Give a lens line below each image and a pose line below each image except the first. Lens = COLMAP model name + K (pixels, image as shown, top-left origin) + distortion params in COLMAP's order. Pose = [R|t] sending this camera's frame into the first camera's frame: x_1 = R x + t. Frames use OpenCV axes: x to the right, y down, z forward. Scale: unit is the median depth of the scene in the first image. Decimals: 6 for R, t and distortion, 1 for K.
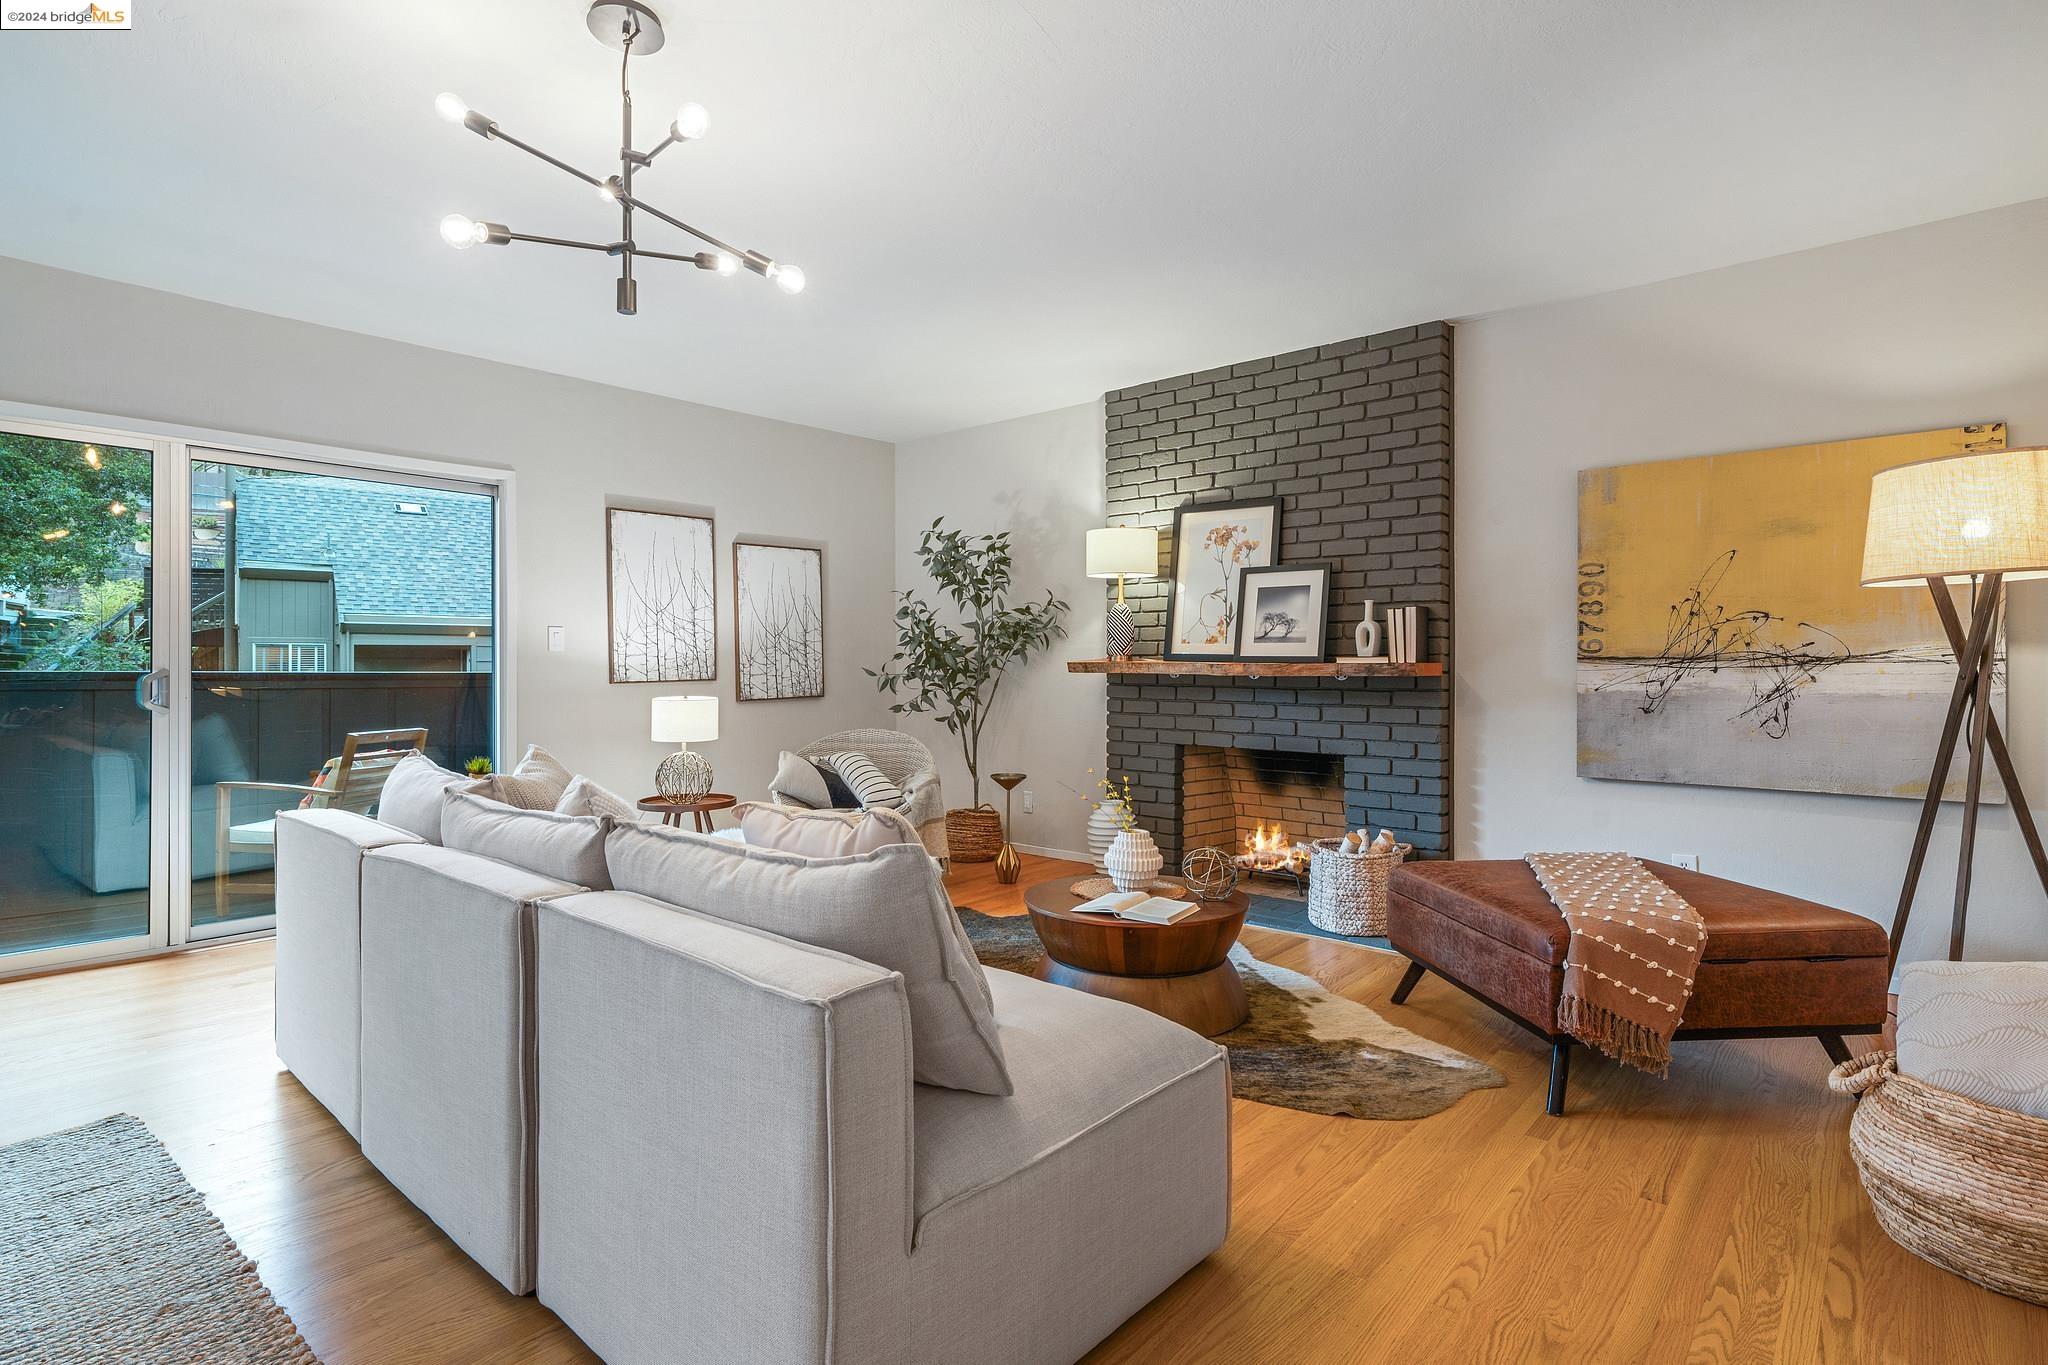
lens RADIAL K [[1016.3, 0, 1025.3], [0, 1016.3, 670.6], [0, 0, 1]] dist [0.000270, -0.000455]
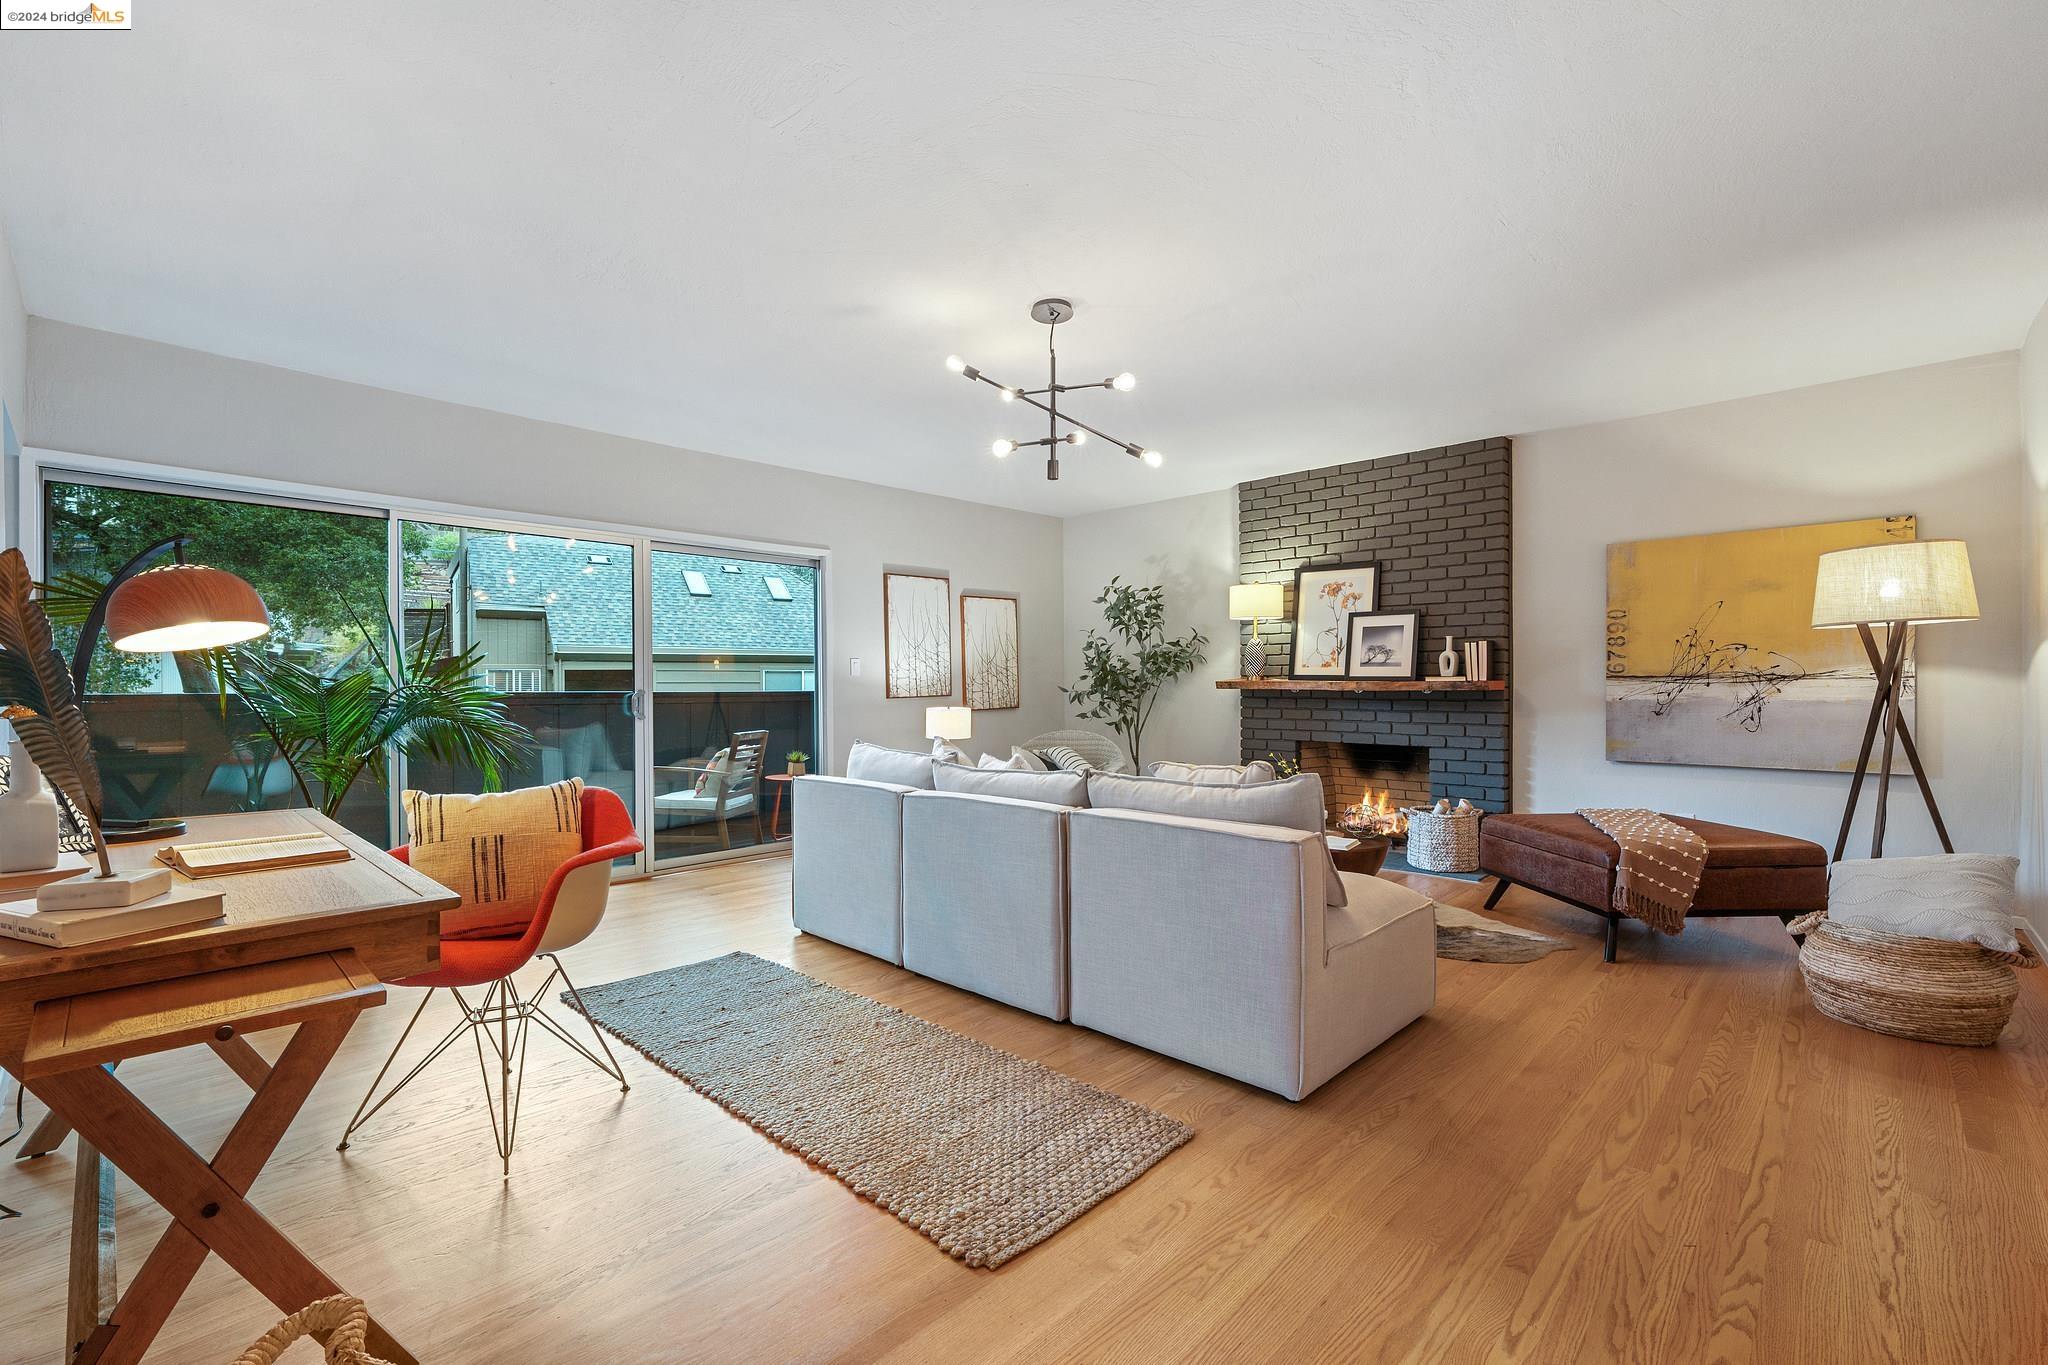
lens RADIAL K [[873.3, 0, 1029.4], [0, 873.3, 693.9], [0, 0, 1]] dist [-0.002995, 0.000200]
pose [[0.998552, -0.005129, -0.053552, -0.198042], [0.005500, 0.999962, 0.006786, -0.001080], [0.053515, -0.007071, 0.998542, -0.261980]]
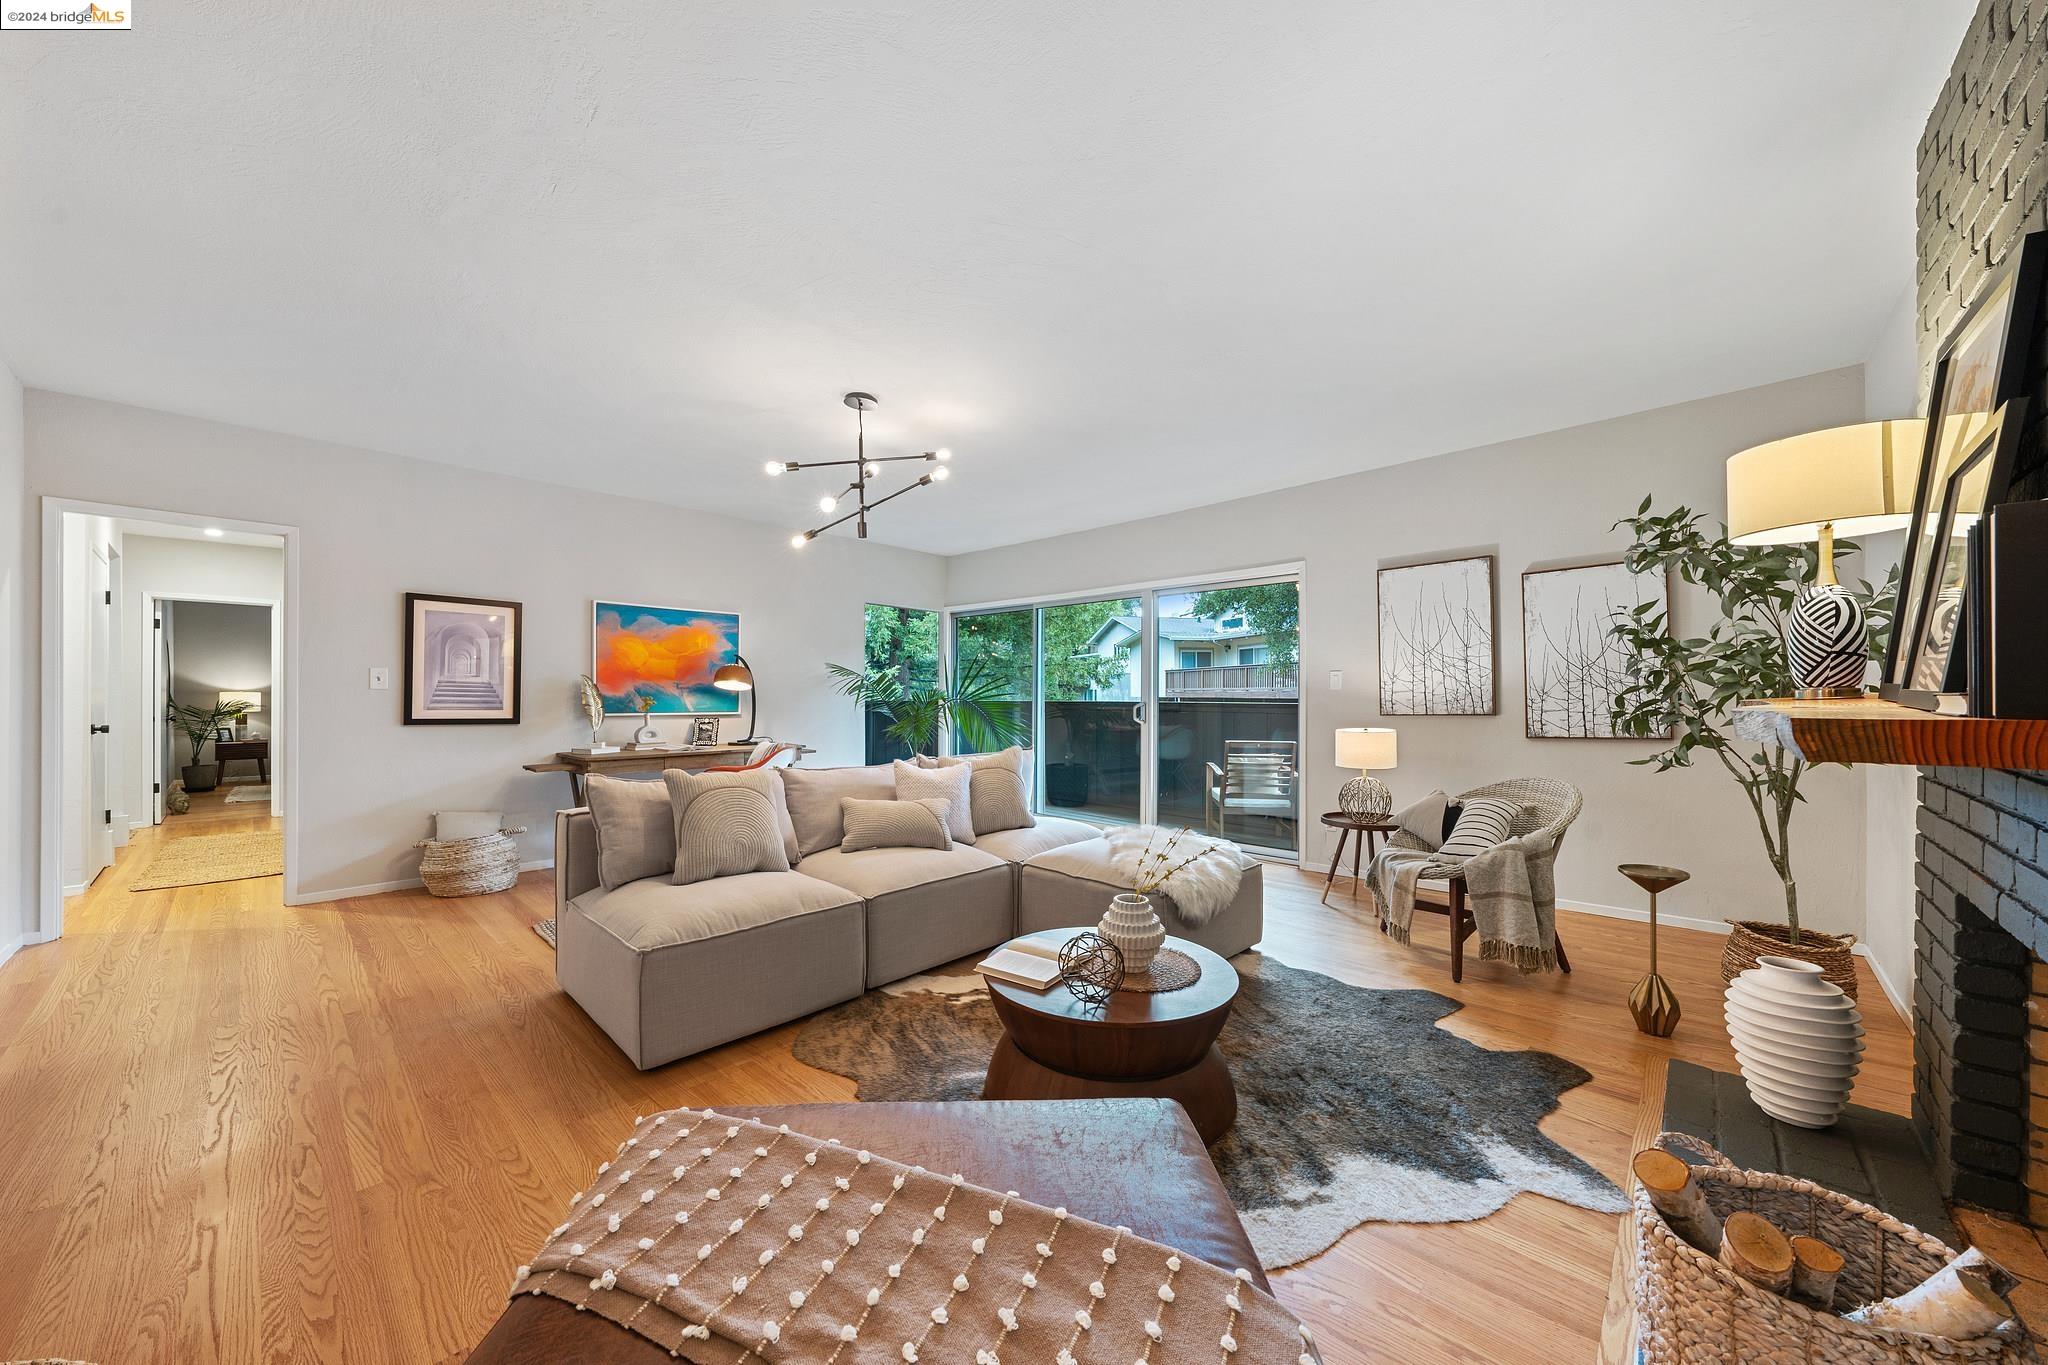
lens RADIAL K [[766.0, 0, 1030.7], [0, 766.0, 686.9], [0, 0, 1]] dist [-0.001014, -0.000123]
pose [[-0.068284, -0.017349, -0.997515, 0.703202], [-0.002984, 0.999848, -0.017186, -0.006448], [0.997661, 0.001803, -0.068326, 0.873311]]
